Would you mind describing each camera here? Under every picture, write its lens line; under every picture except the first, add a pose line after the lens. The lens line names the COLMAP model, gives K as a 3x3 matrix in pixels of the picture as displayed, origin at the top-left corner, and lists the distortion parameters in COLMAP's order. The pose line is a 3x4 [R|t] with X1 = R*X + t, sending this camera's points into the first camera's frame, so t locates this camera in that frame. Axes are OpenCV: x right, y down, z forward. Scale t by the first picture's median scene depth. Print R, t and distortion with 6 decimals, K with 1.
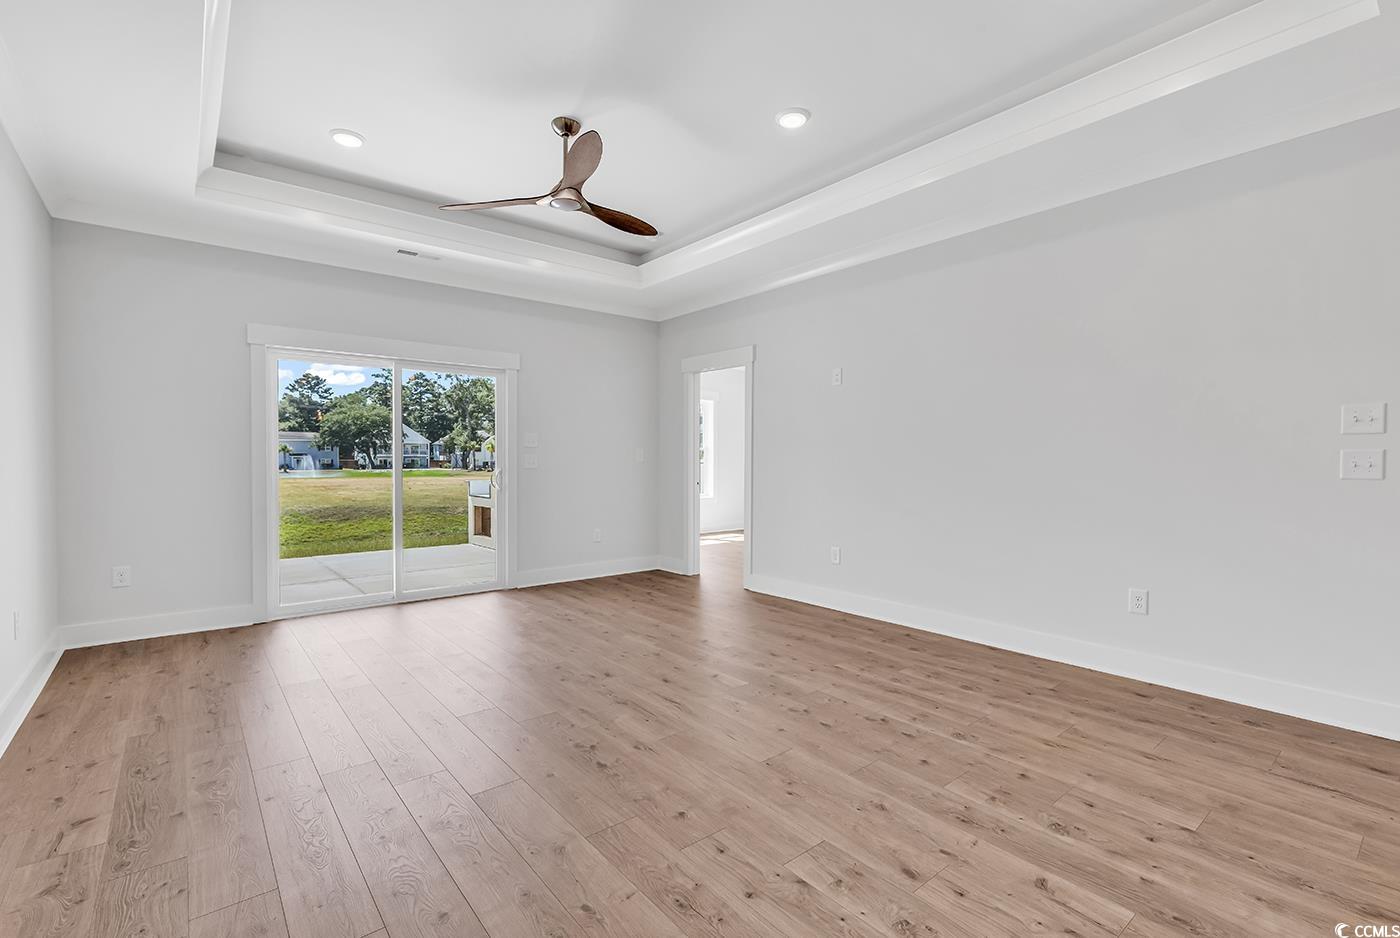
lens RADIAL K [[634.4, 0, 711.6], [0, 634.4, 443.0], [0, 0, 1]] dist [0.005110, -0.002890]
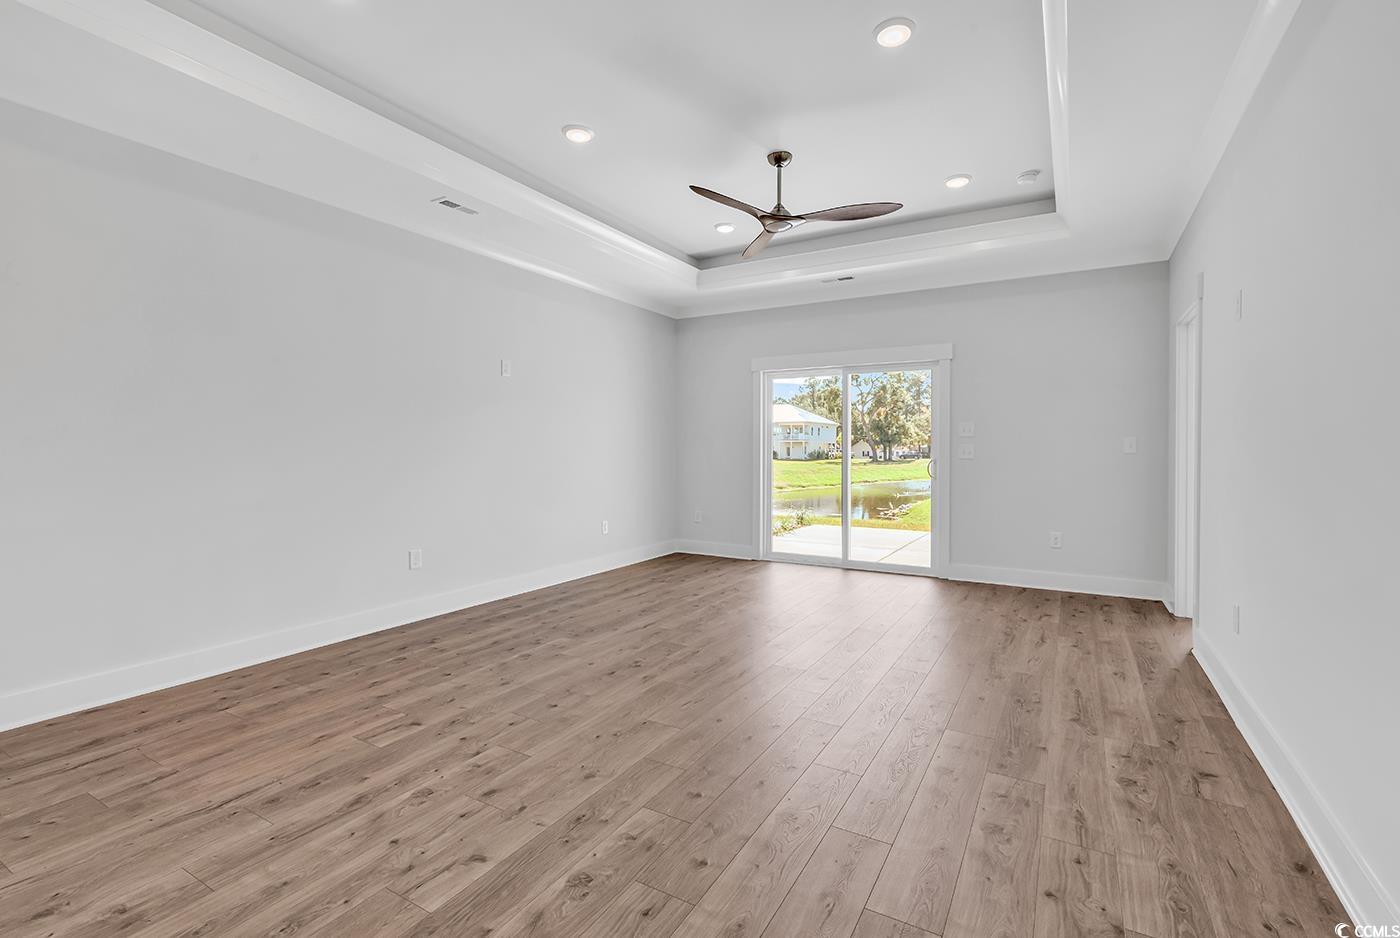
lens RADIAL K [[634.4, 0, 719.3], [0, 634.4, 439.8], [0, 0, 1]] dist [0.005110, -0.002890]
pose [[0.351112, -0.010546, -0.936274, 1.257959], [0.023214, 0.999727, -0.002555, 0.008540], [0.936046, -0.020838, 0.351261, 0.775438]]
